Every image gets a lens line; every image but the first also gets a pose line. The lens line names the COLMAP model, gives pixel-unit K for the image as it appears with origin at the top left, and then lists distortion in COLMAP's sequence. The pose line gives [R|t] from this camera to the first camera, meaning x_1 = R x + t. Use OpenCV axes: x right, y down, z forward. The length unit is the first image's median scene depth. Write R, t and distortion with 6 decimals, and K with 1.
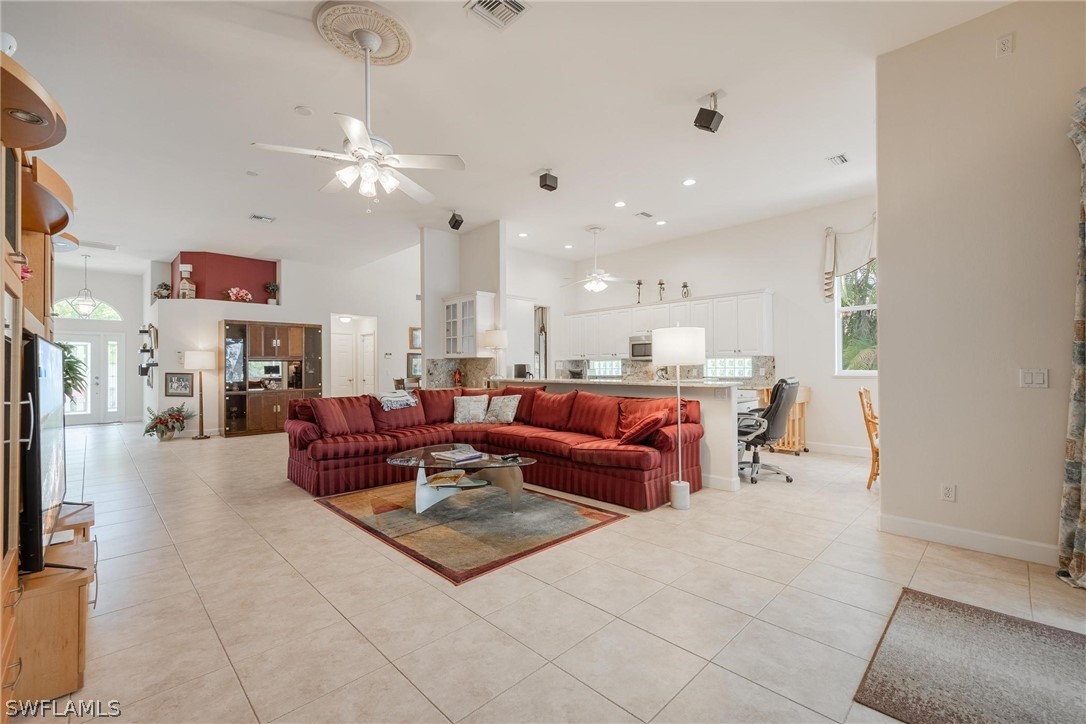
lens RADIAL K [[456.3, 0, 543.3], [0, 456.3, 363.9], [0, 0, 1]] dist [0.008542, -0.000974]
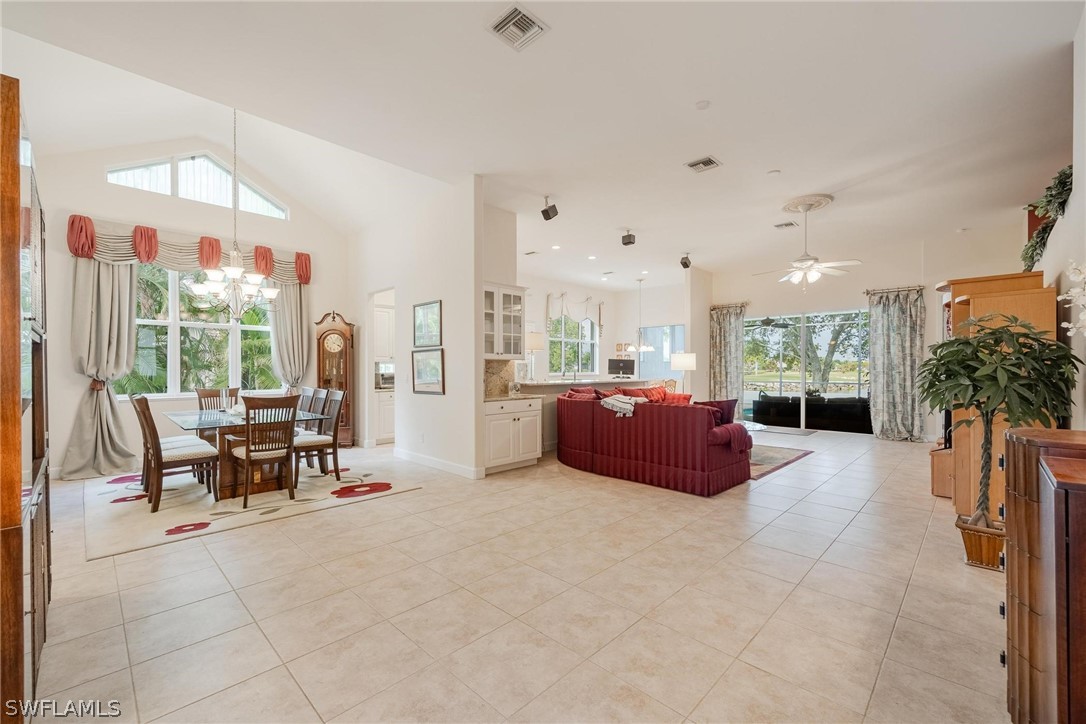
lens RADIAL K [[456.3, 0, 545.0], [0, 456.3, 365.7], [0, 0, 1]] dist [0.008542, -0.000974]
pose [[-0.025111, 0.010033, 0.999634, -1.209251], [-0.008995, 0.999907, -0.010261, 0.006284], [-0.999644, -0.009249, -0.025018, 1.125831]]
